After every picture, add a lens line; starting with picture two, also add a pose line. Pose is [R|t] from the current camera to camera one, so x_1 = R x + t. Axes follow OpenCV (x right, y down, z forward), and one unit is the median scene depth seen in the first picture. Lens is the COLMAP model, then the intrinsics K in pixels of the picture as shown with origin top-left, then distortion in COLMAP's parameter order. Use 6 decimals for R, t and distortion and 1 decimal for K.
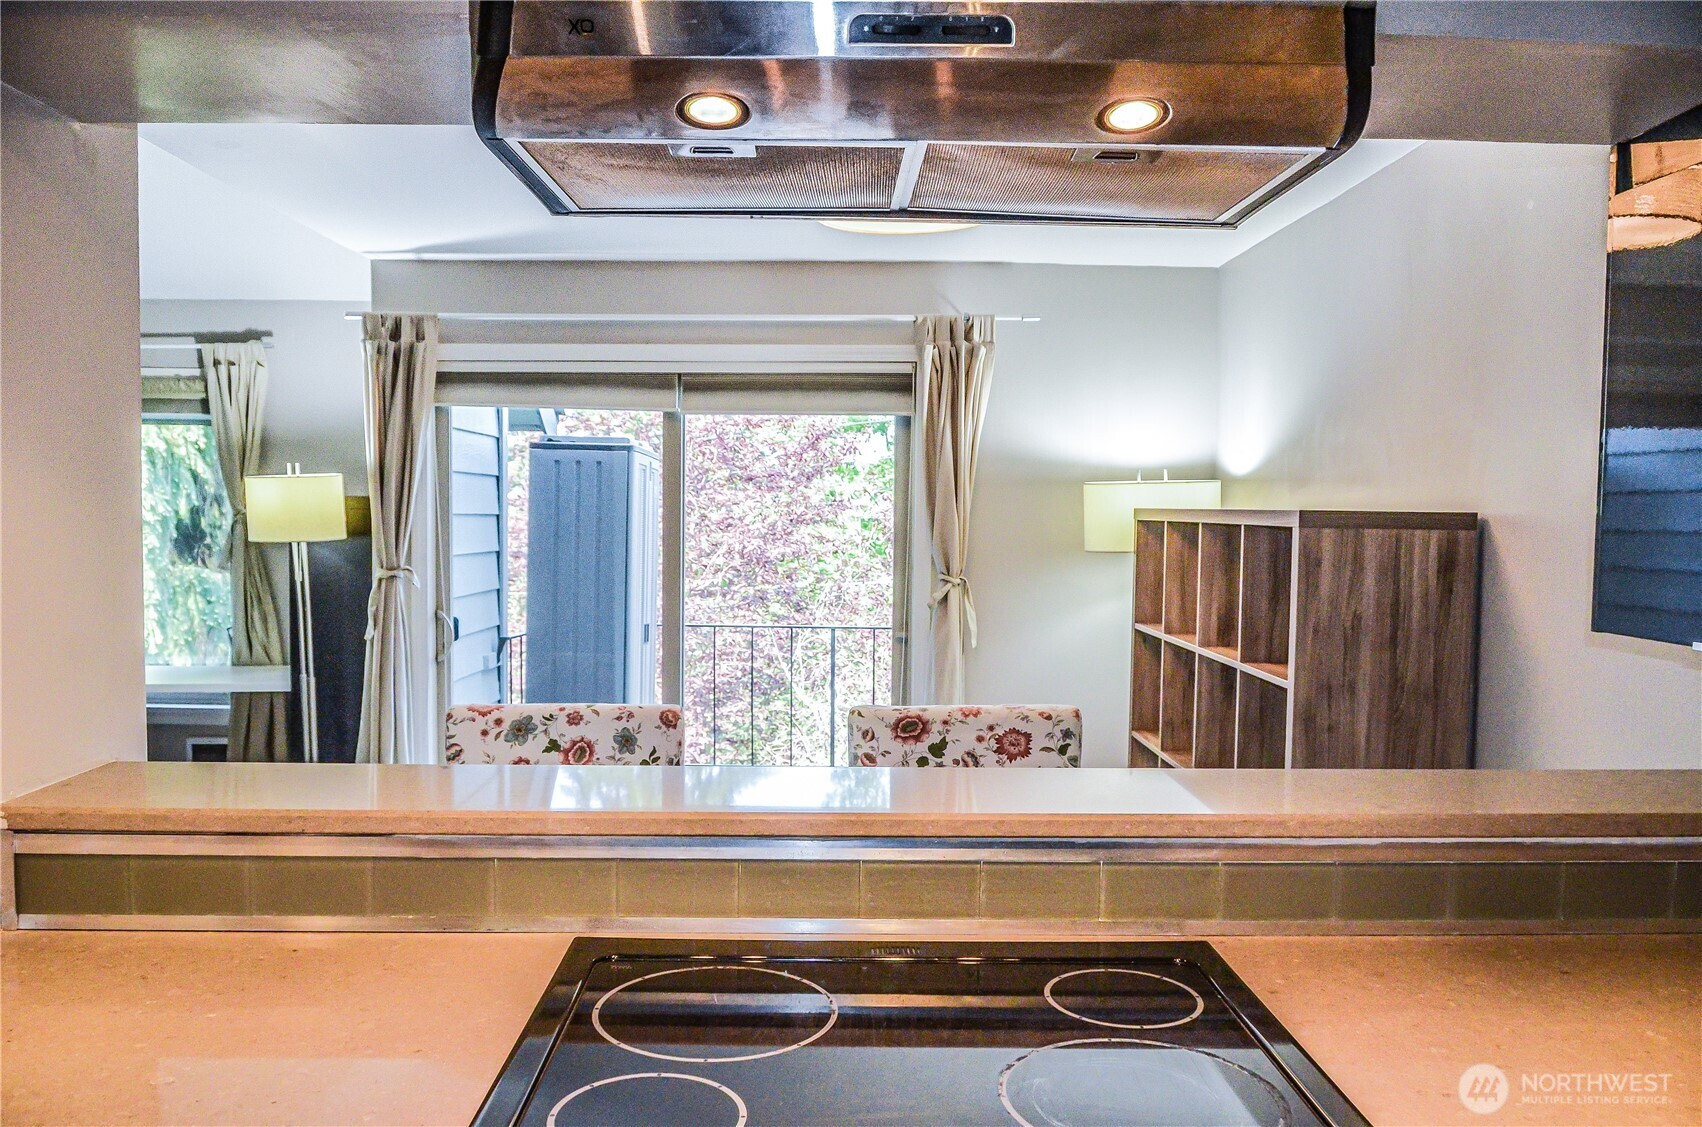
lens RADIAL K [[1296.5, 0, 851.3], [0, 1296.5, 598.1], [0, 0, 1]] dist [-0.002889, -0.002220]
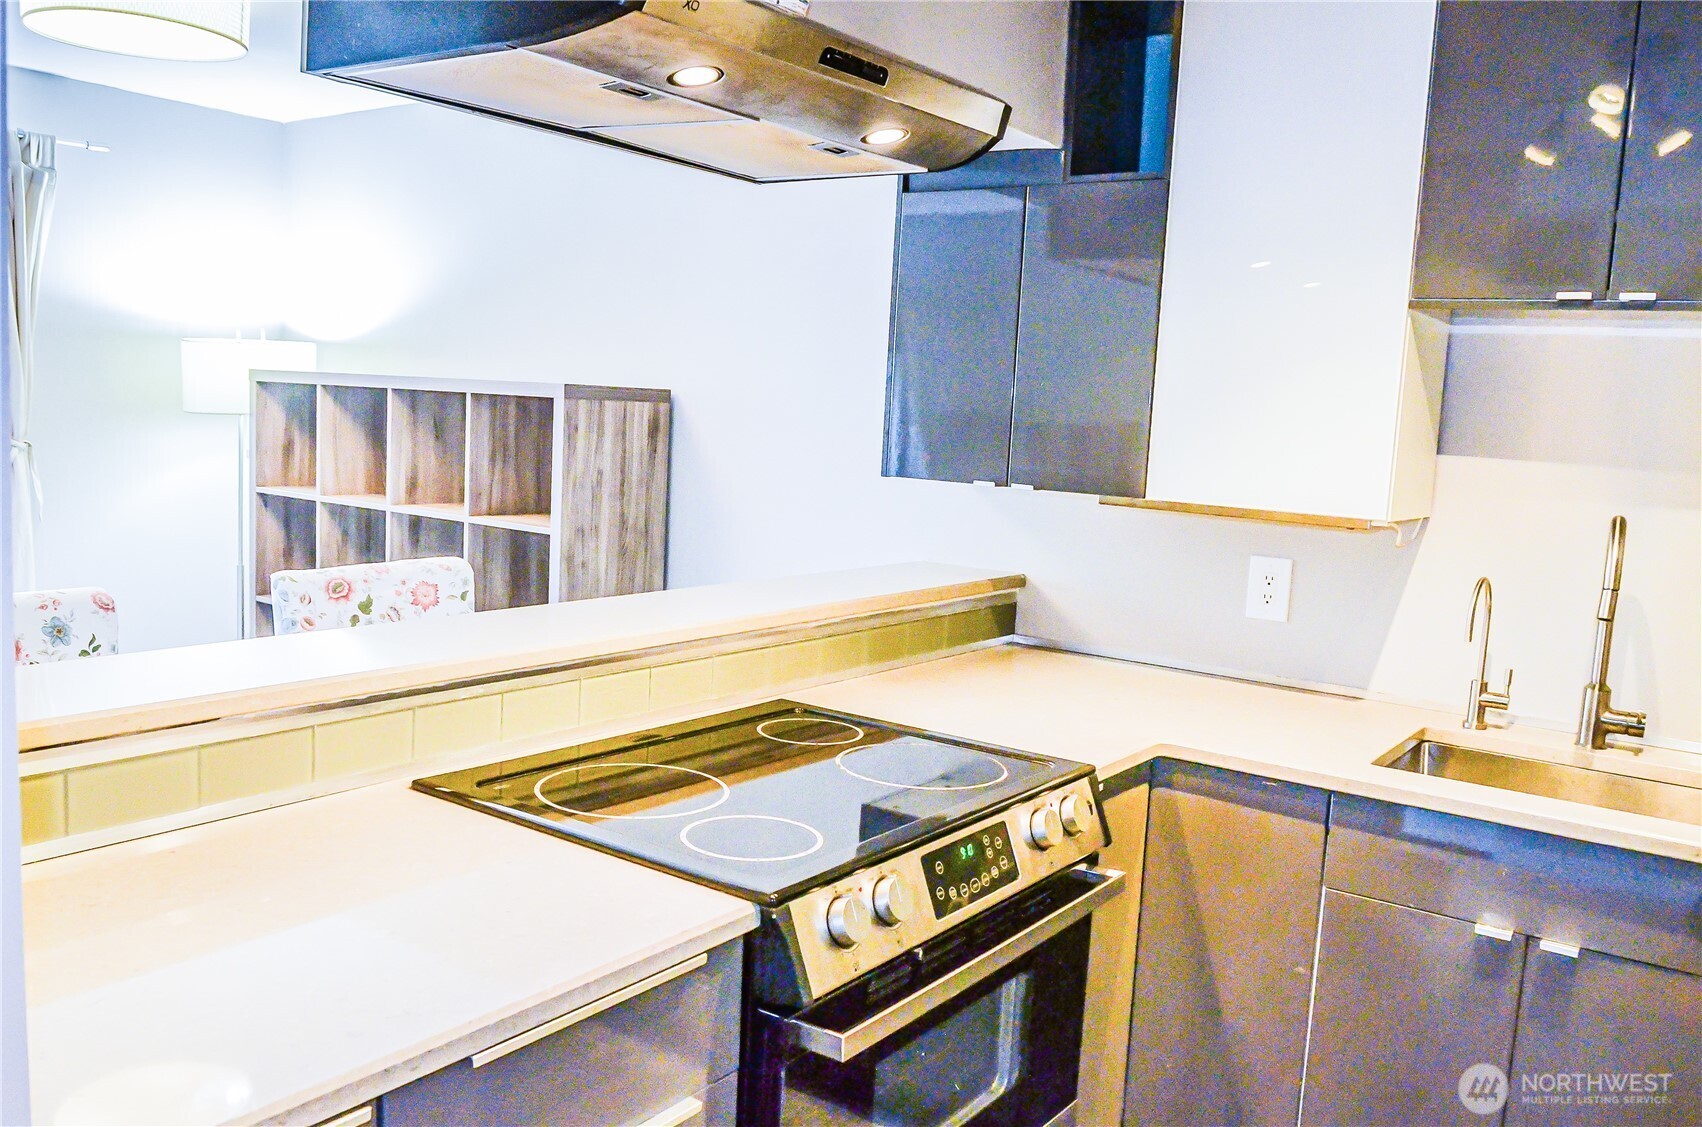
lens RADIAL K [[1380.3, 0, 851.0], [0, 1380.3, 563.5], [0, 0, 1]] dist [-0.004597, -0.000312]
pose [[0.612726, -0.074119, 0.786812, -0.502293], [0.014672, 0.996488, 0.082445, -0.003883], [-0.790159, -0.038972, 0.611662, 0.008865]]
